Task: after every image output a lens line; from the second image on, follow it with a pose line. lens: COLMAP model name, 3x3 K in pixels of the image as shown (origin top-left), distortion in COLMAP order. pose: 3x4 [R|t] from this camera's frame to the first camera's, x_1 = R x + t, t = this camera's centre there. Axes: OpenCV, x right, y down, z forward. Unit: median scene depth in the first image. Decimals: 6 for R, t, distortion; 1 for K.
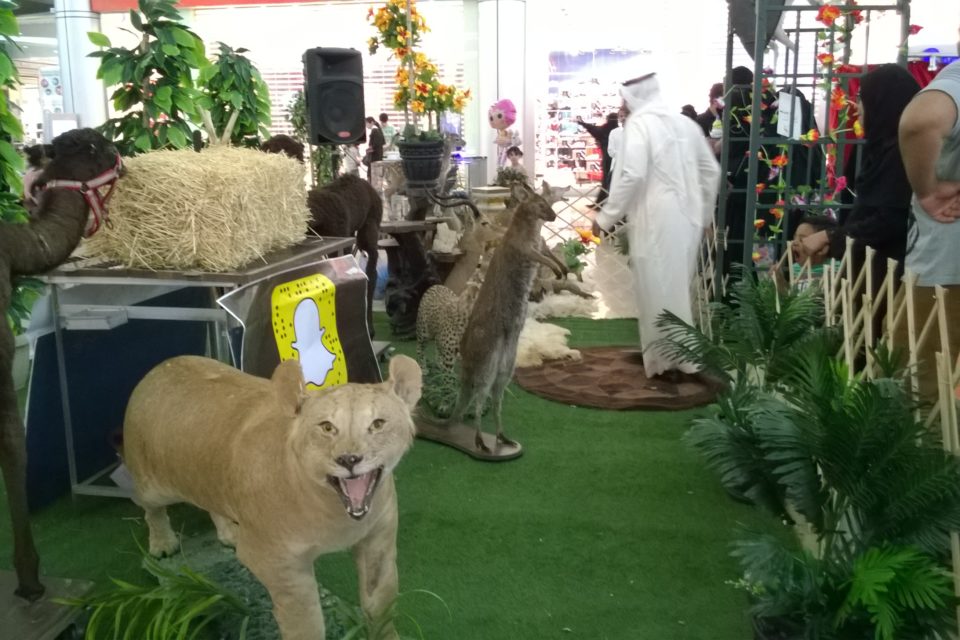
lens RADIAL K [[887.8, 0, 480.0], [0, 887.8, 320.0], [0, 0, 1]] dist [-0.006620, -0.004459]
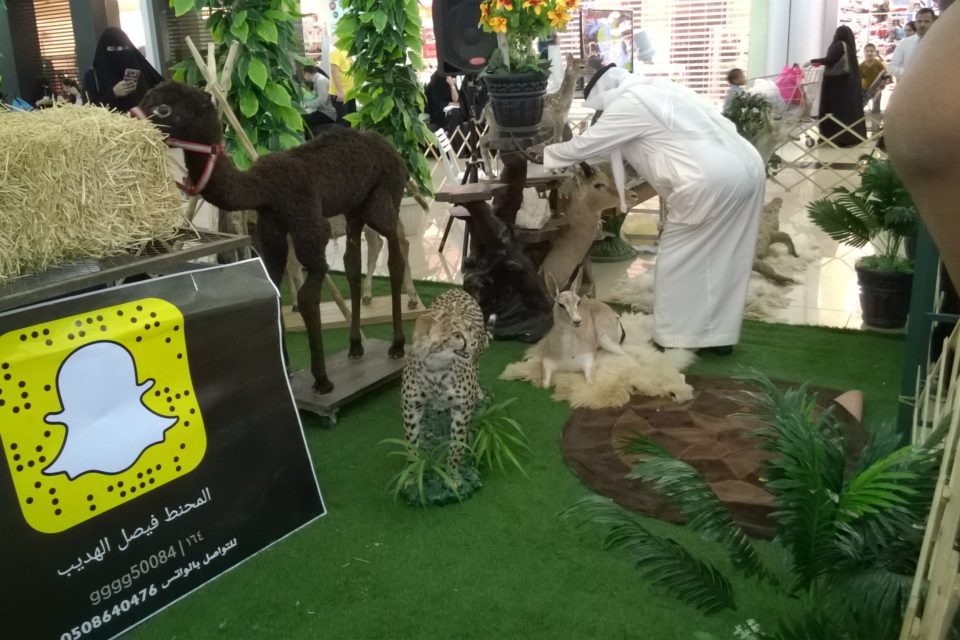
lens RADIAL K [[887.8, 0, 480.0], [0, 887.8, 320.0], [0, 0, 1]] dist [-0.006620, -0.004459]
pose [[0.935377, 0.077590, -0.345035, 0.181558], [-0.044975, 0.993812, 0.101561, -0.073921], [0.350780, -0.079480, 0.933079, 0.299526]]
